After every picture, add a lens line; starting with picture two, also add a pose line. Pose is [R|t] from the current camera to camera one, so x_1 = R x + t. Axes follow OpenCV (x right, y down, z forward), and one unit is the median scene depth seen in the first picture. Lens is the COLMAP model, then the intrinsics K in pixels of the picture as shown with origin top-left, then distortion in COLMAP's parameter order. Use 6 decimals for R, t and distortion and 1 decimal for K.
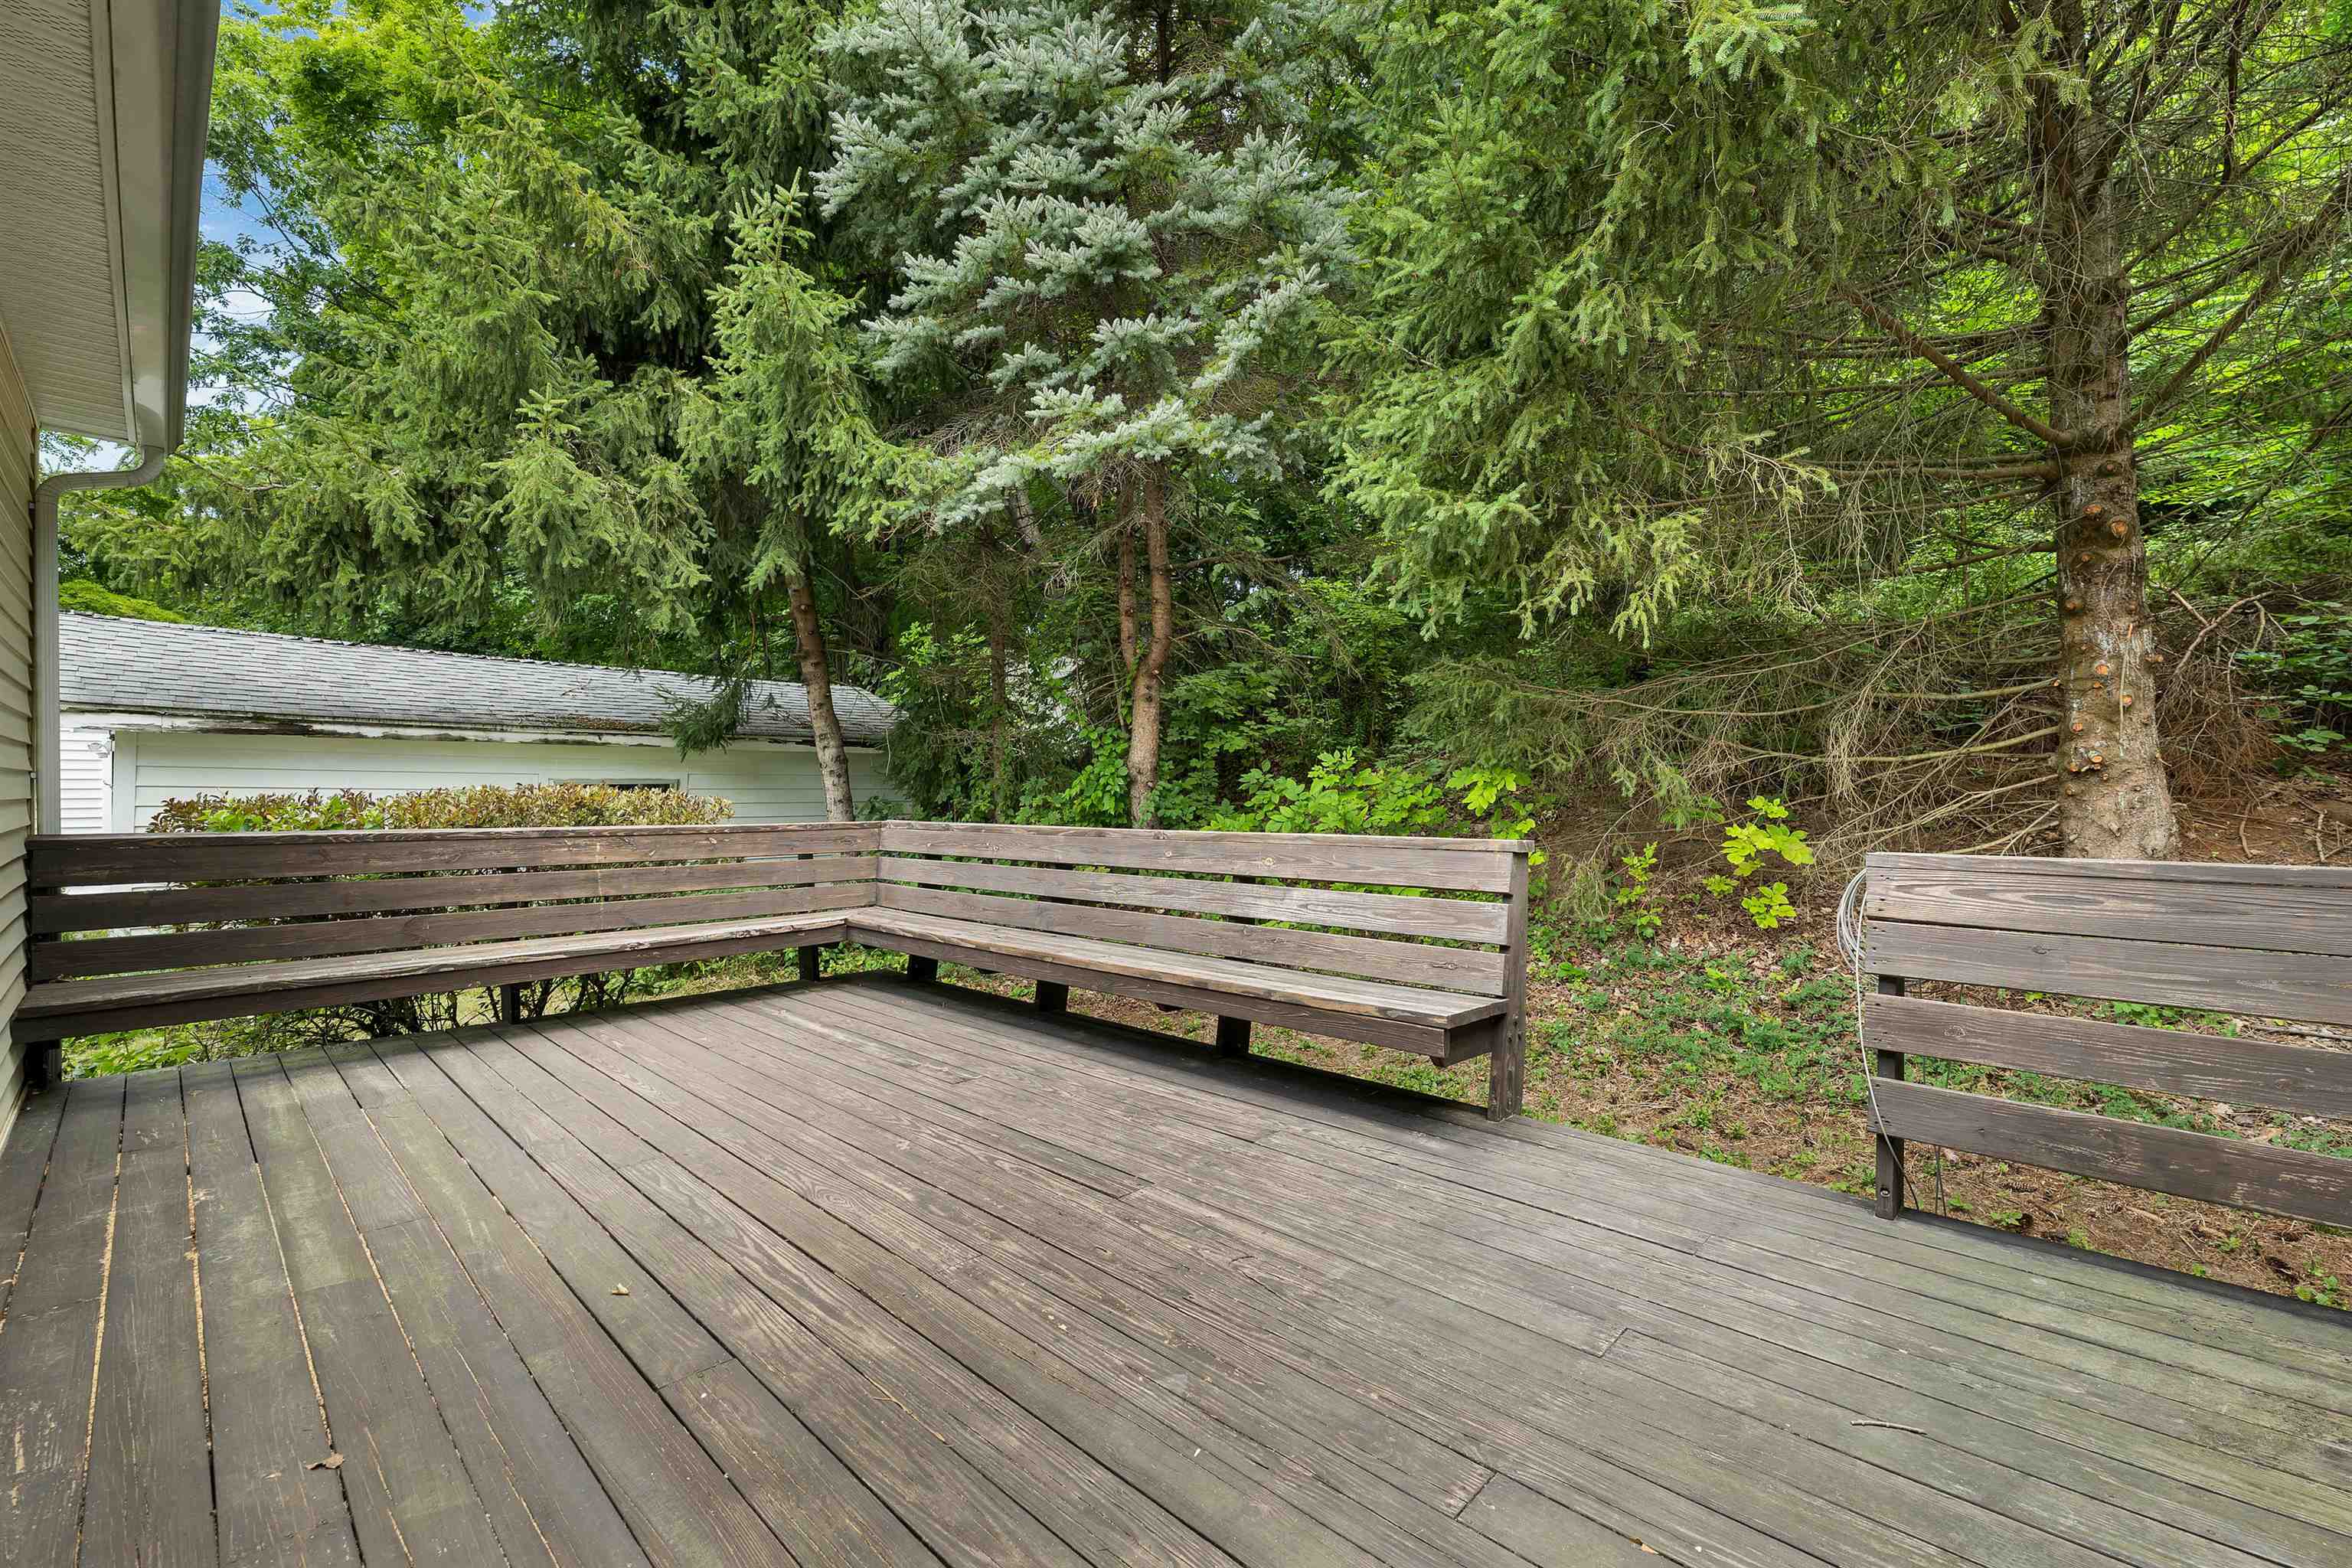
lens RADIAL K [[970.4, 0, 1164.4], [0, 970.4, 764.1], [0, 0, 1]] dist [0.002565, -0.000082]
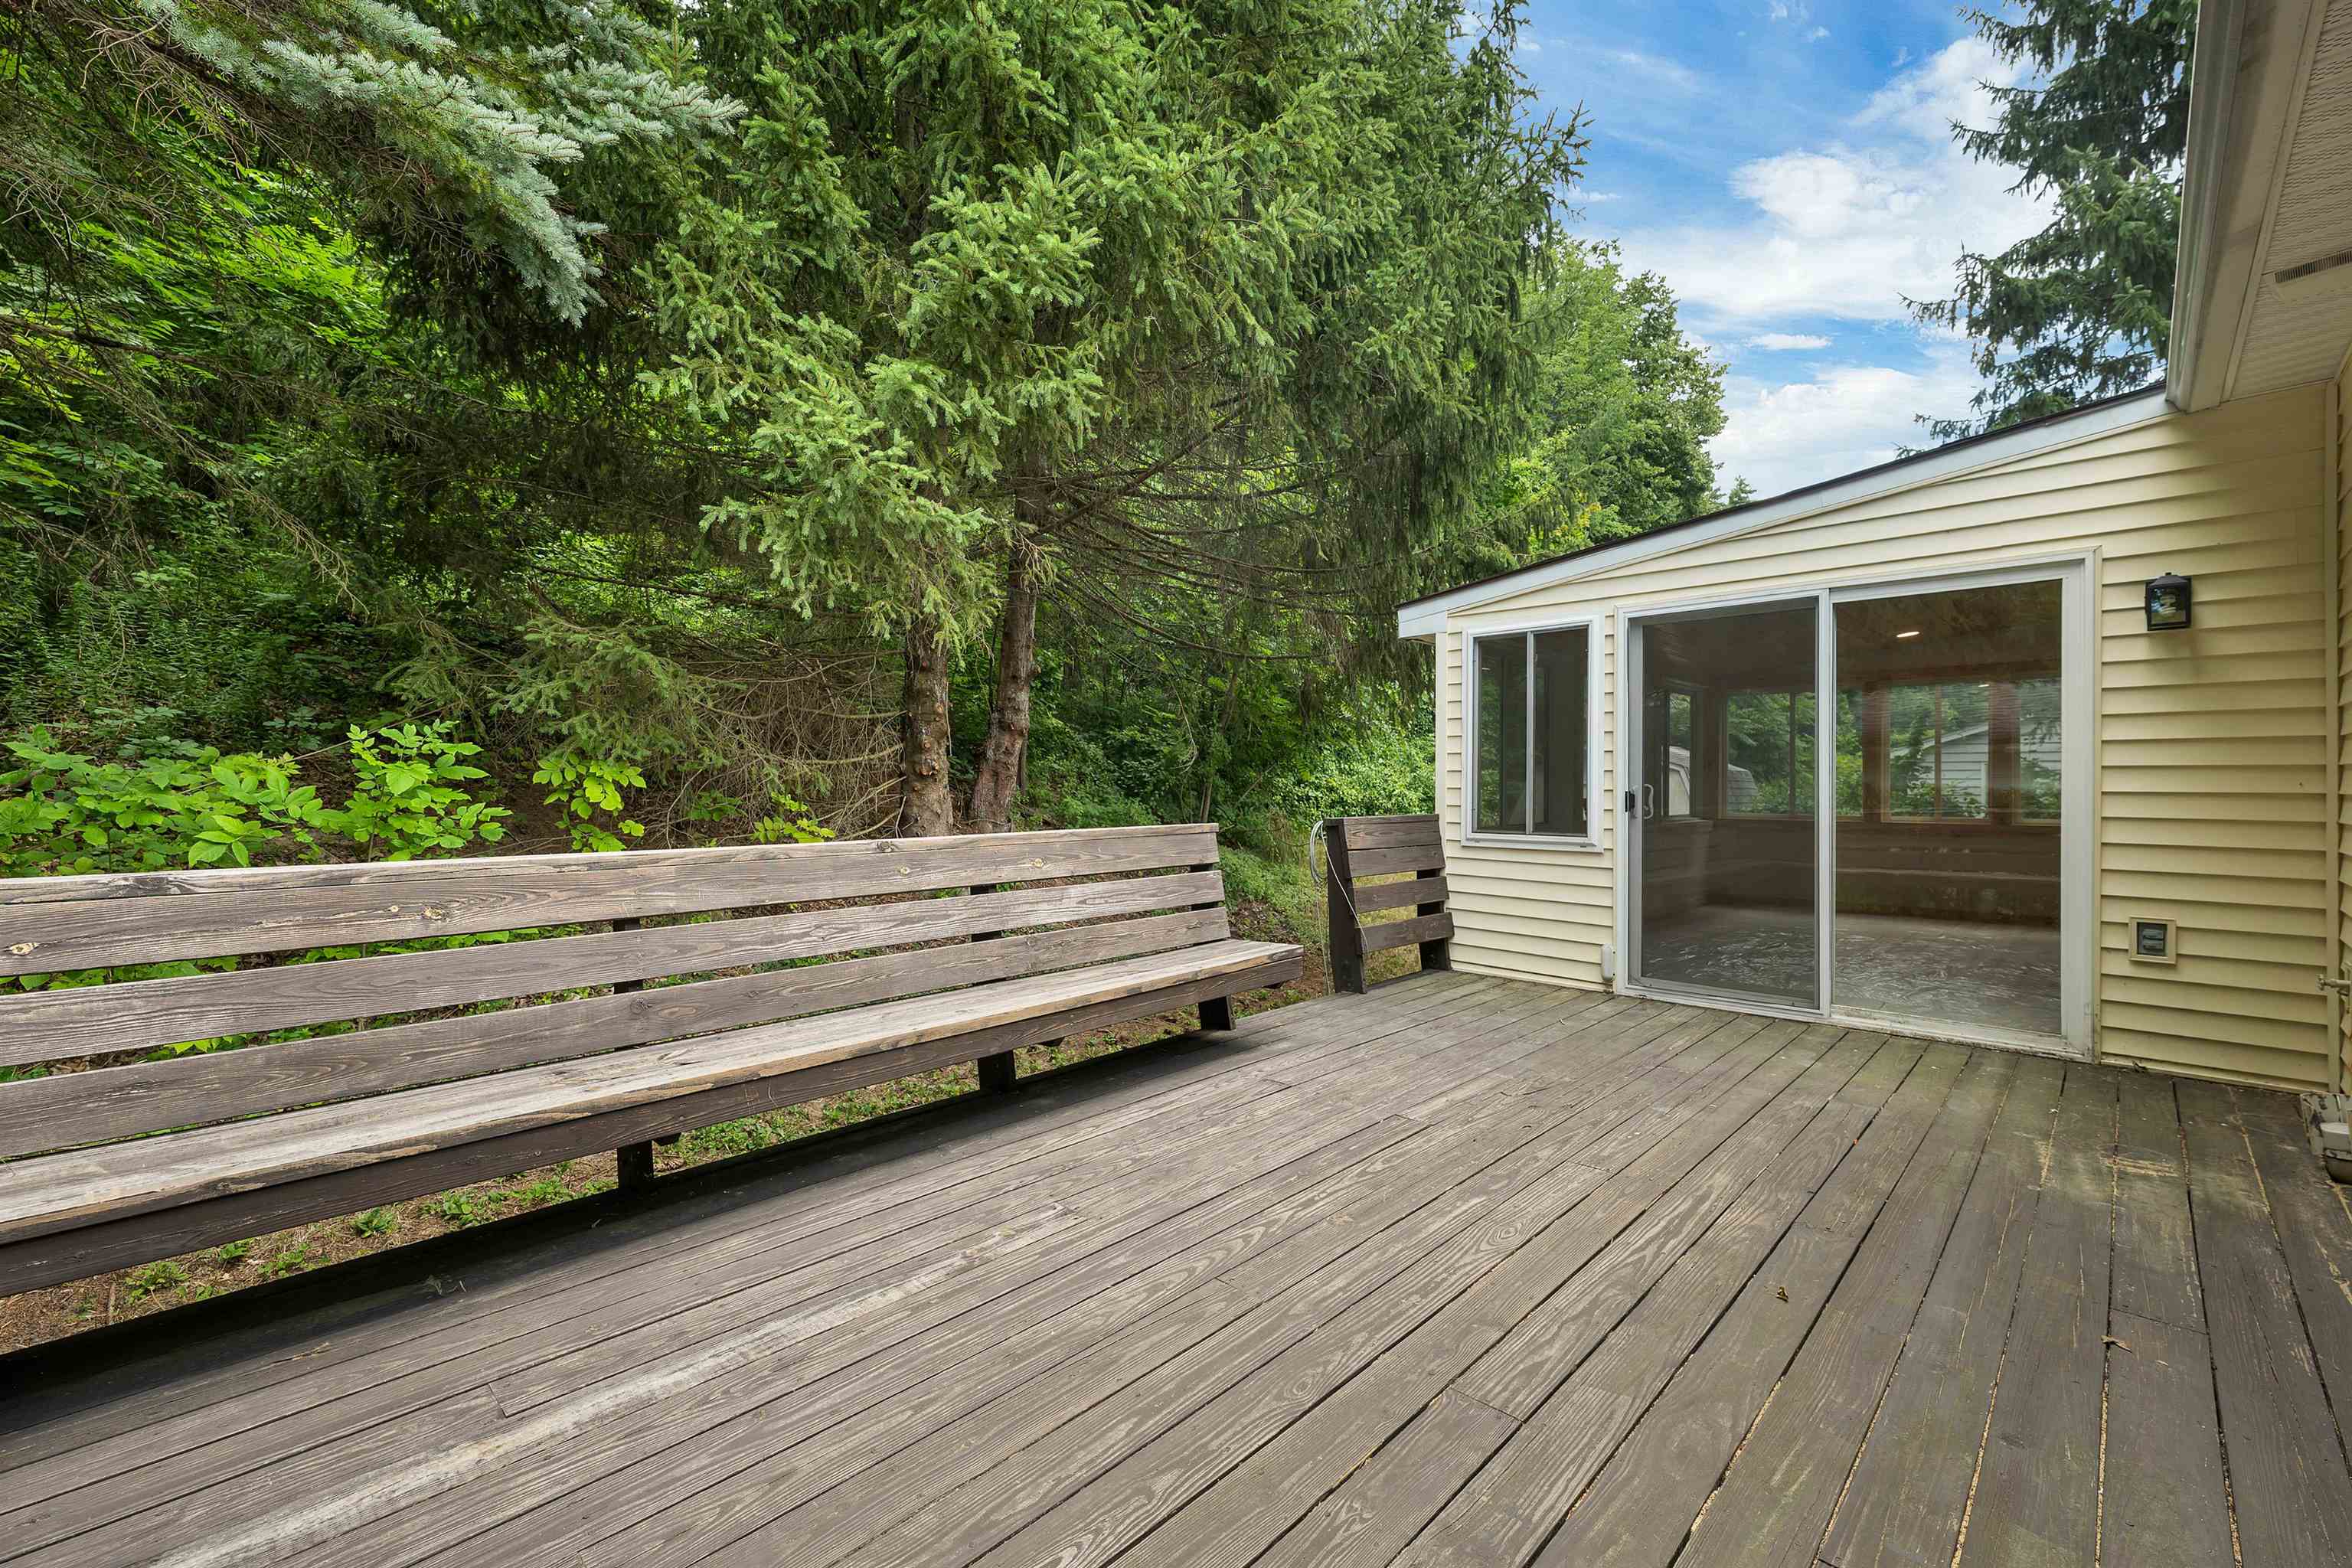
lens RADIAL K [[970.4, 0, 1196.2], [0, 970.4, 780.7], [0, 0, 1]] dist [0.002565, -0.000082]
pose [[-0.003368, 0.008713, 0.999956, -1.054853], [-0.026340, 0.999614, -0.008798, 0.034495], [-0.999647, -0.026368, -0.003137, 1.102309]]
